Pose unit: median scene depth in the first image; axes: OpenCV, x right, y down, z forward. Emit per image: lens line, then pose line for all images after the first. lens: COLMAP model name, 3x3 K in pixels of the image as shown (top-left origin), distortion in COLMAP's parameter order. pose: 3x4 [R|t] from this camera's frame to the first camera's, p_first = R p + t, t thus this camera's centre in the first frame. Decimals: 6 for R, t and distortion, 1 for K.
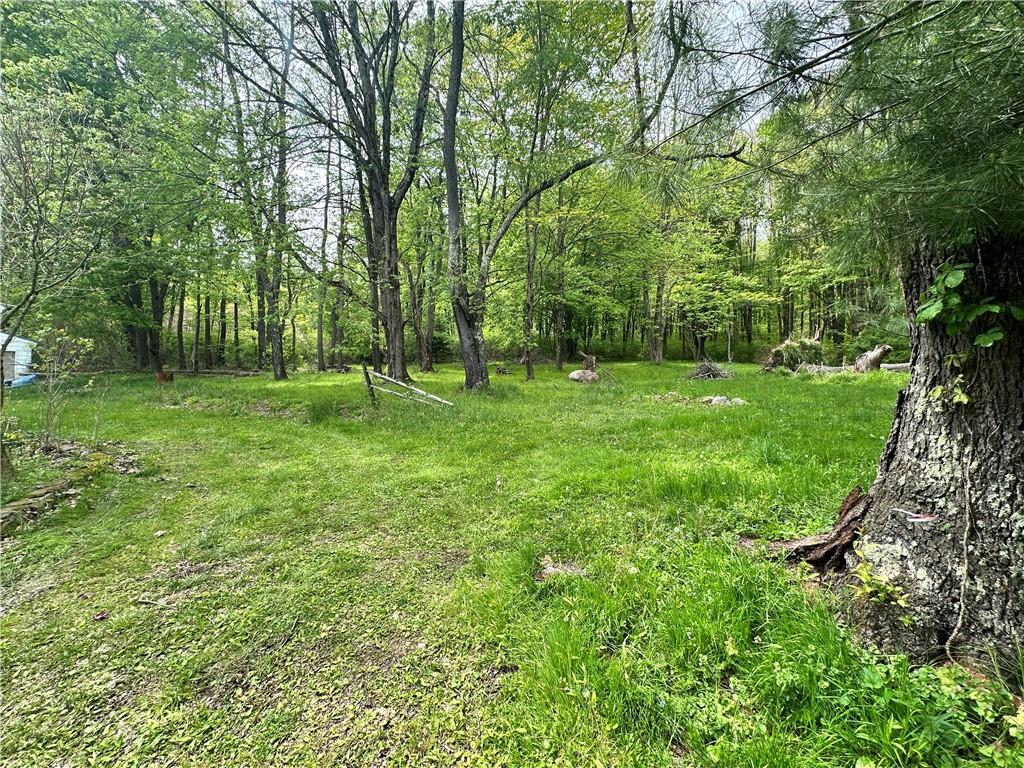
lens RADIAL K [[411.1, 0, 511.6], [0, 411.1, 383.8], [0, 0, 1]] dist [-0.000153, -0.000527]
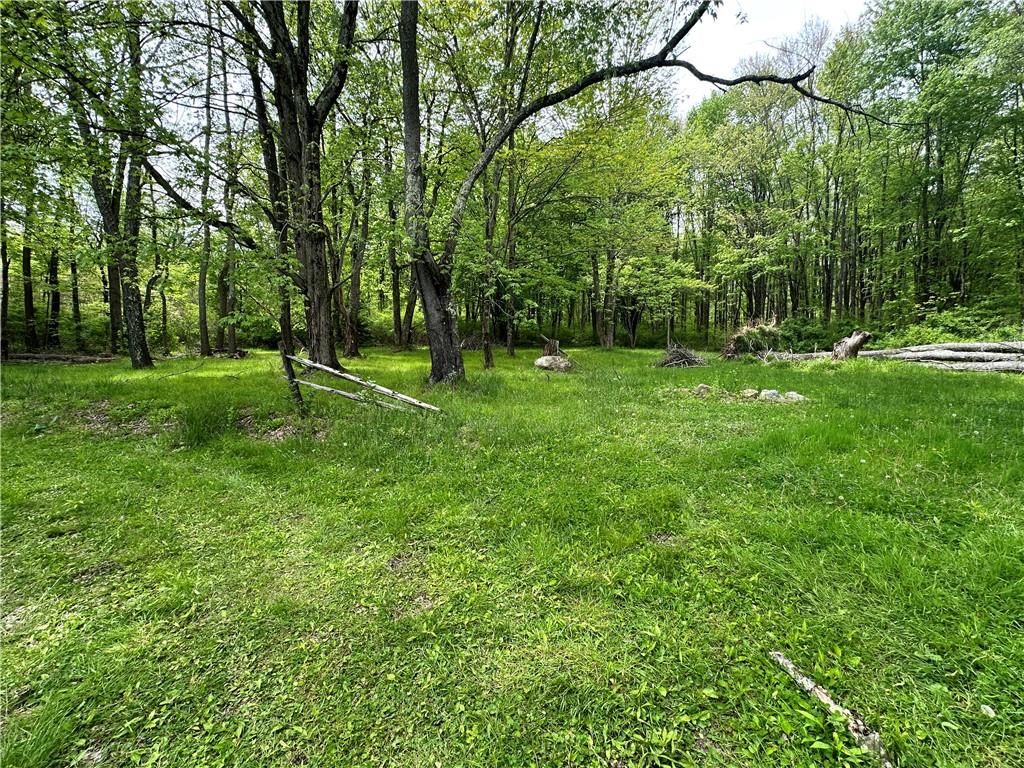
lens RADIAL K [[411.1, 0, 510.8], [0, 411.1, 384.6], [0, 0, 1]] dist [-0.000153, -0.000527]
pose [[0.979424, -0.009879, 0.201572, -0.081267], [0.002674, 0.999349, 0.035986, -0.005452], [-0.201796, -0.034706, 0.978812, 0.178848]]
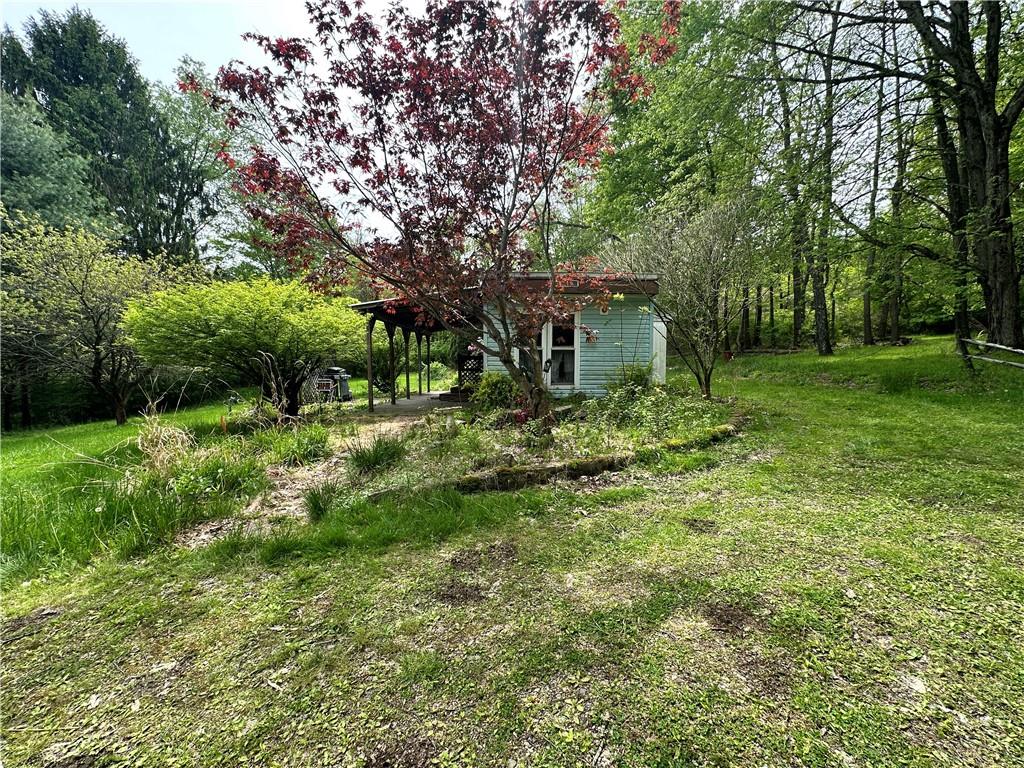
lens RADIAL K [[411.1, 0, 510.5], [0, 411.1, 381.8], [0, 0, 1]] dist [-0.000153, -0.000527]
pose [[0.432443, 0.020181, -0.901435, 0.015723], [0.020326, 0.999277, 0.032122, 0.006974], [0.901432, -0.032213, 0.431720, -0.149072]]
